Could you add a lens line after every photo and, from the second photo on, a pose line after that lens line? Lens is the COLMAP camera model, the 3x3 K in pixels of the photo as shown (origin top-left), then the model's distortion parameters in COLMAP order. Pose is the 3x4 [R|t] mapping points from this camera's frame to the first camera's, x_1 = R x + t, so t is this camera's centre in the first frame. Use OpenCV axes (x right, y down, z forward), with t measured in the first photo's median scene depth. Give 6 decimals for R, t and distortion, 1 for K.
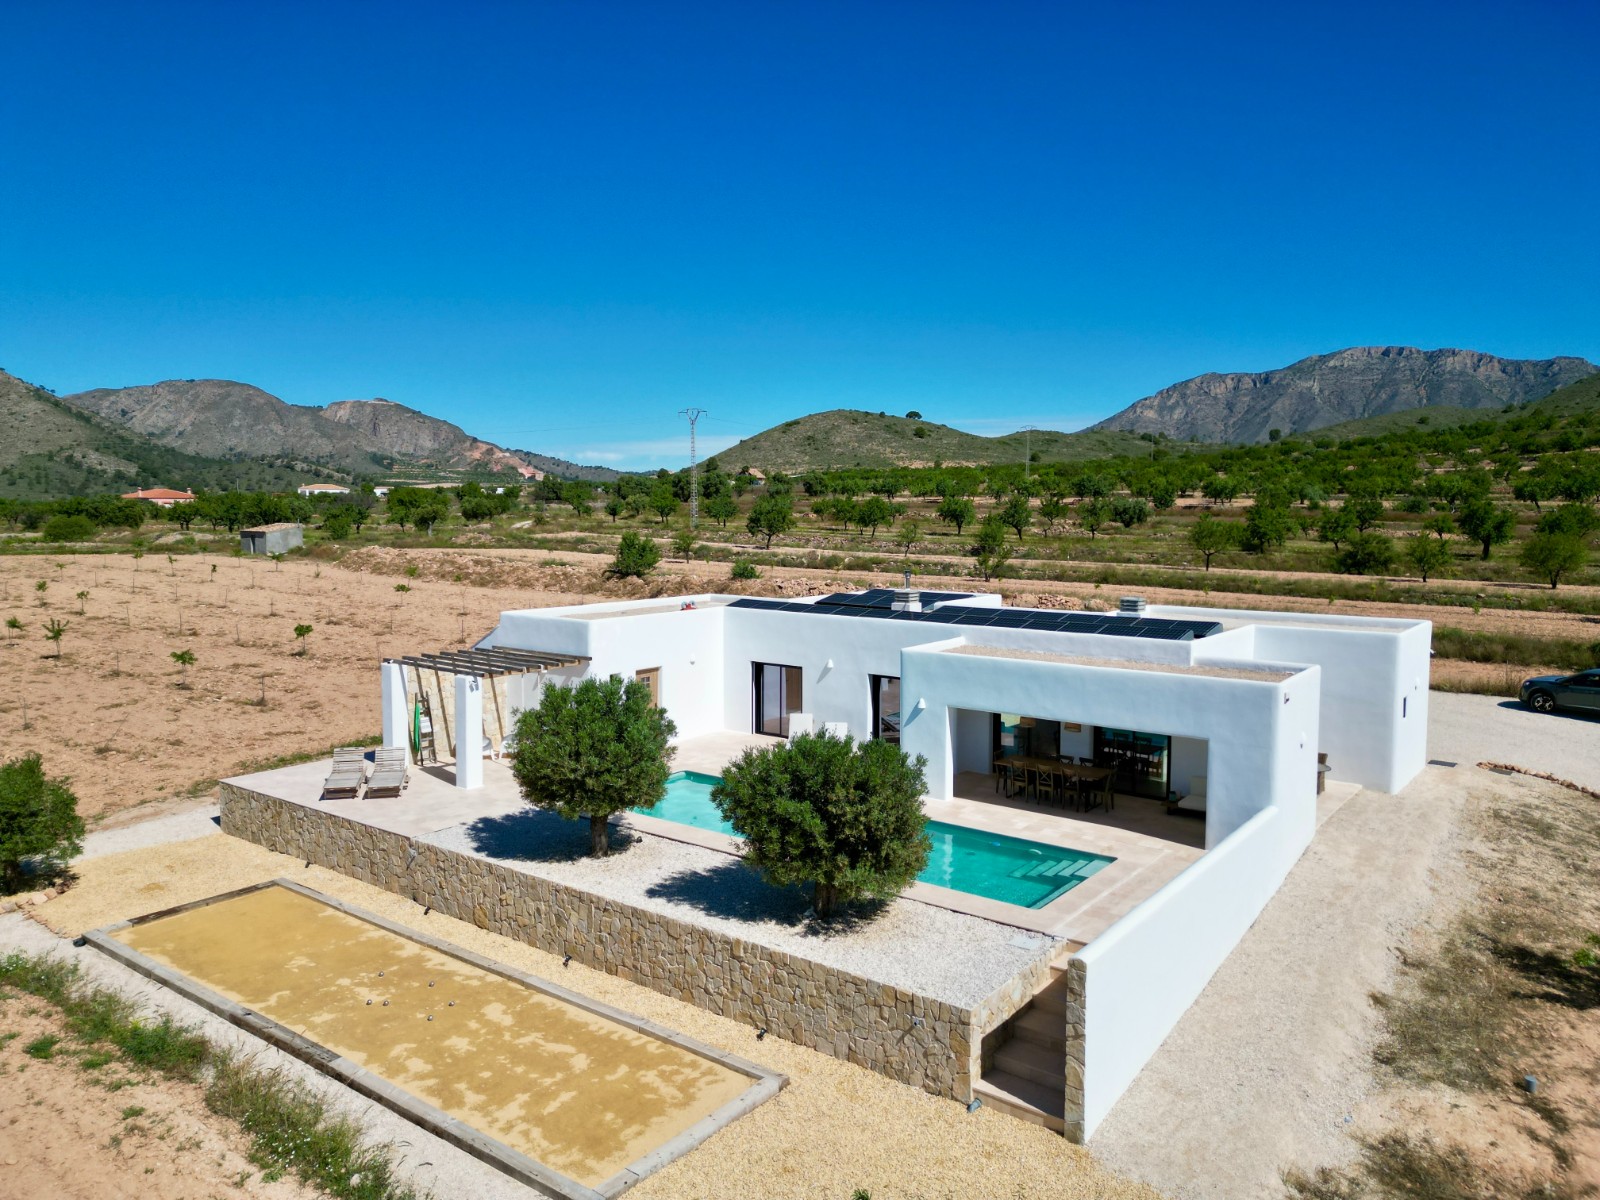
lens RADIAL K [[1114.7, 0, 800.9], [0, 1114.7, 610.6], [0, 0, 1]] dist [0.073389, -0.066008]
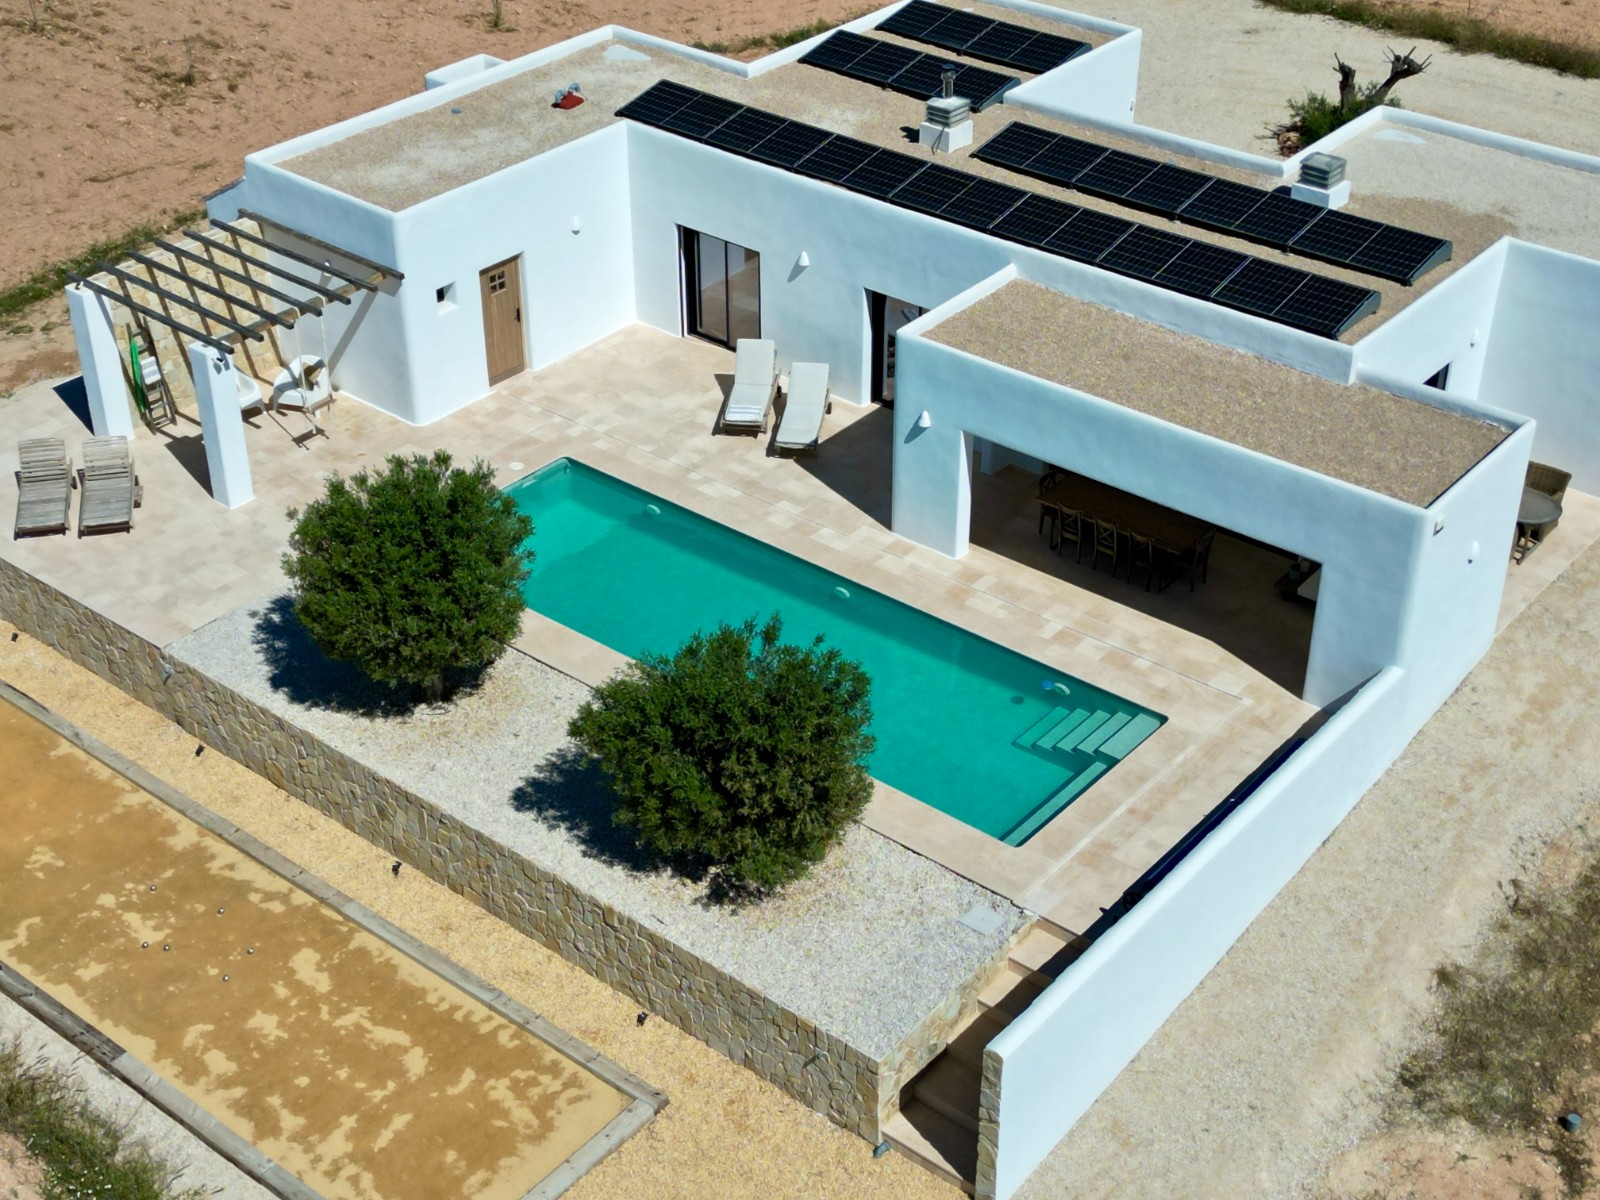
lens RADIAL K [[2226.4, 0, 808.8], [0, 2226.4, 604.3], [0, 0, 1]] dist [0.084725, 0.000000]
pose [[0.999217, 0.017159, -0.035664, 0.091887], [0.001386, 0.885398, 0.464833, -0.422949], [0.039553, -0.464518, 0.884680, -0.176473]]
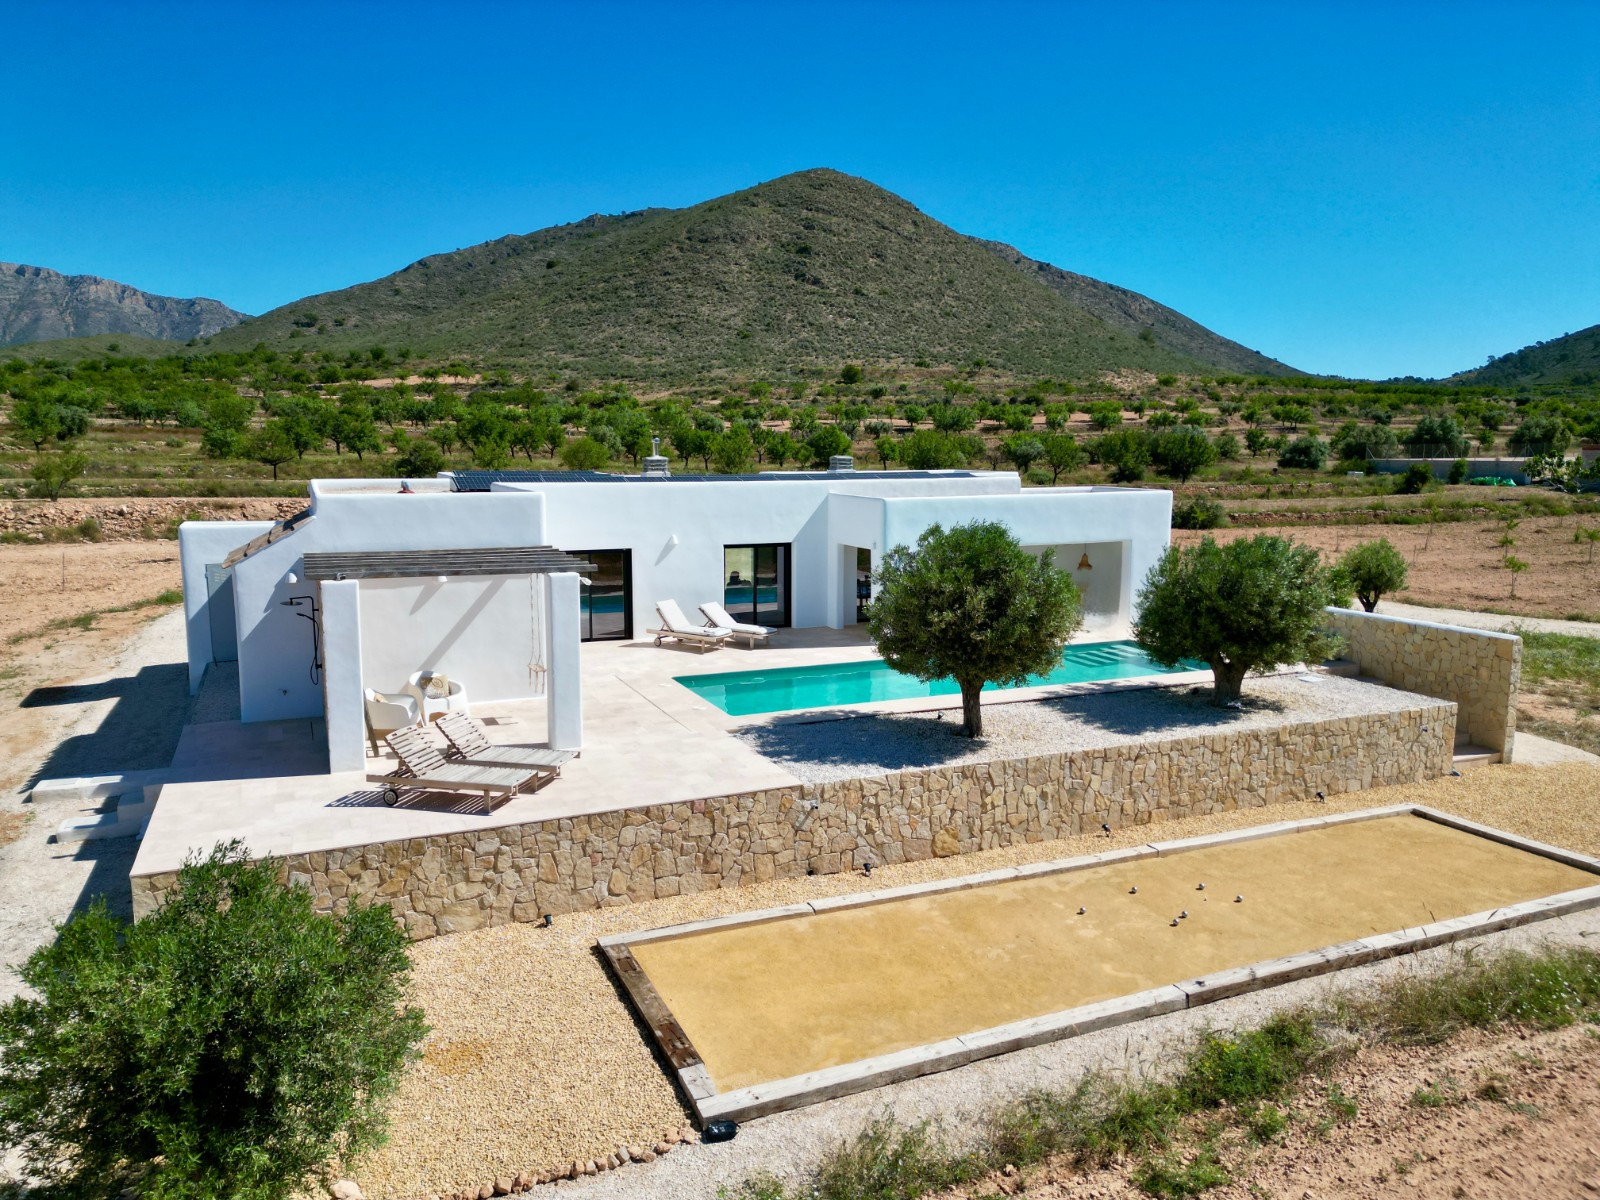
lens RADIAL K [[1114.7, 0, 799.7], [0, 1114.7, 591.1], [0, 0, 1]] dist [0.073389, -0.066008]
pose [[0.484830, -0.115505, 0.866948, -0.832431], [0.080539, 0.992926, 0.087248, 0.026058], [-0.870892, 0.027523, 0.490703, 0.613110]]
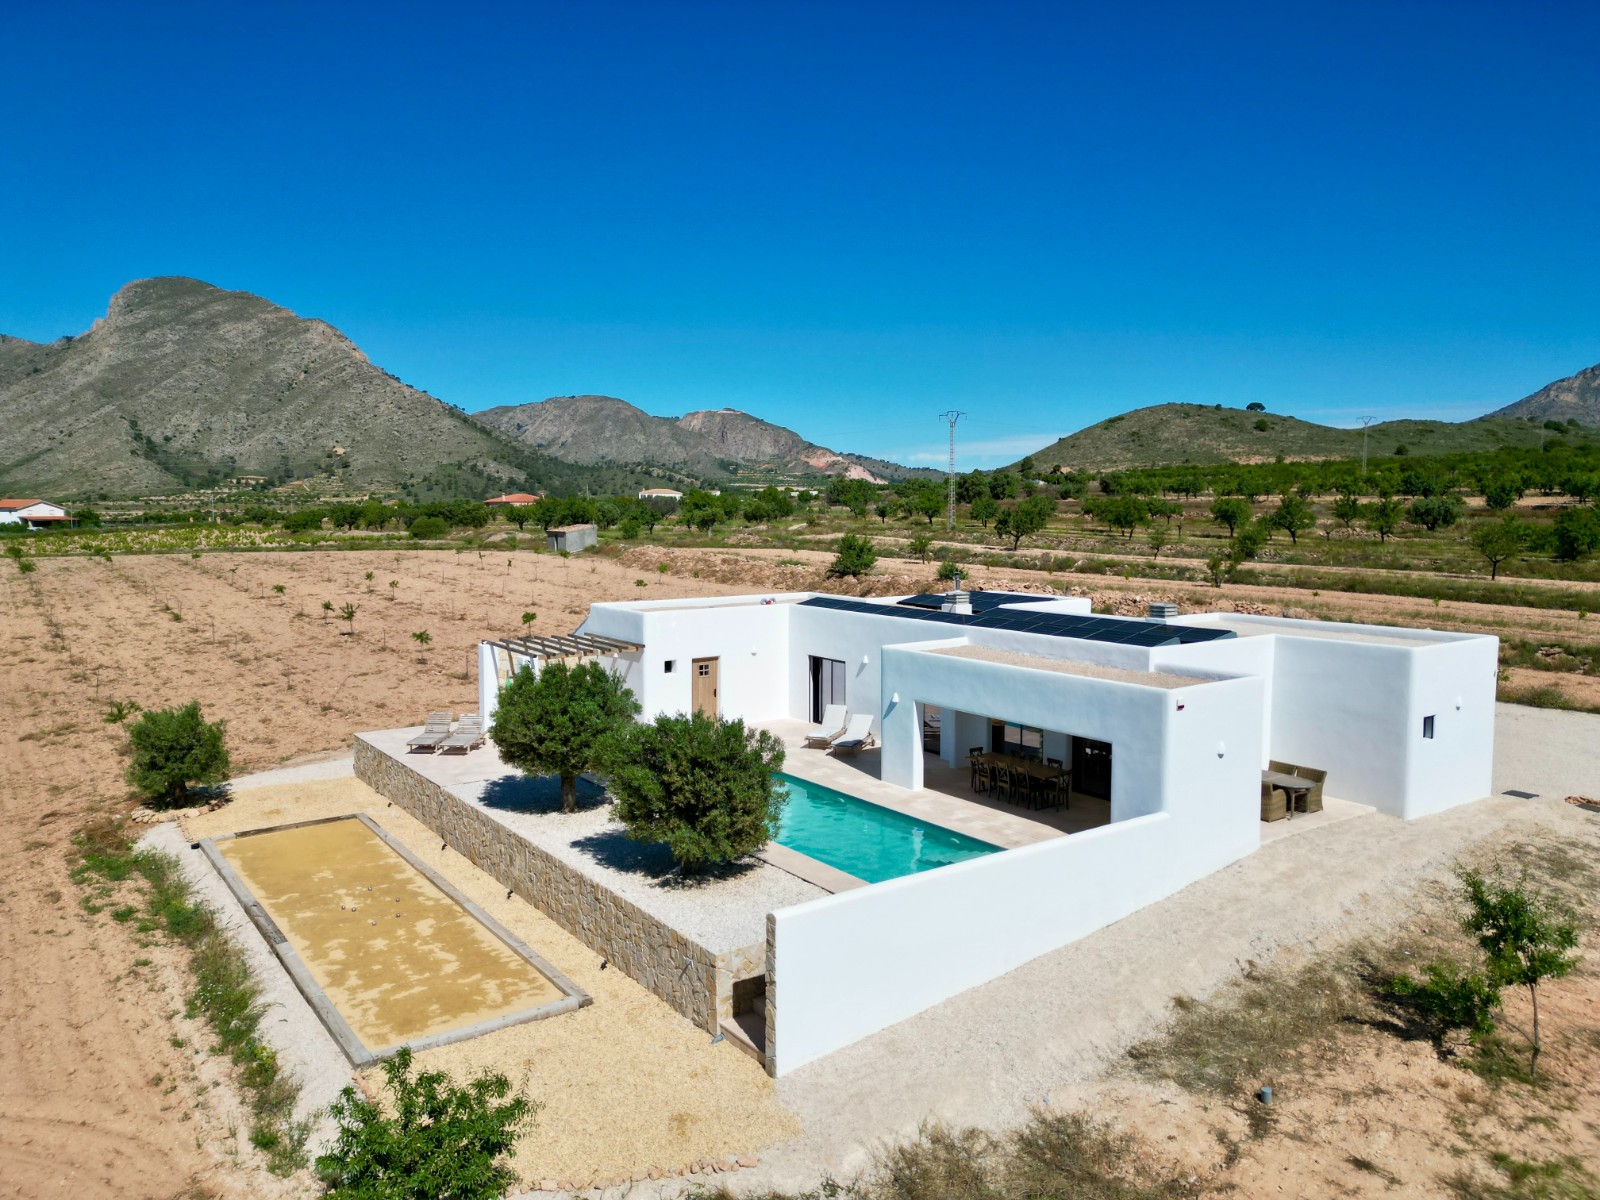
lens RADIAL K [[1114.7, 0, 802.0], [0, 1114.7, 623.2], [0, 0, 1]] dist [0.073389, -0.066008]
pose [[0.957948, 0.028212, -0.285553, 0.332678], [-0.025232, 0.999582, 0.014111, -0.000215], [0.285831, -0.006312, 0.958259, -0.040227]]
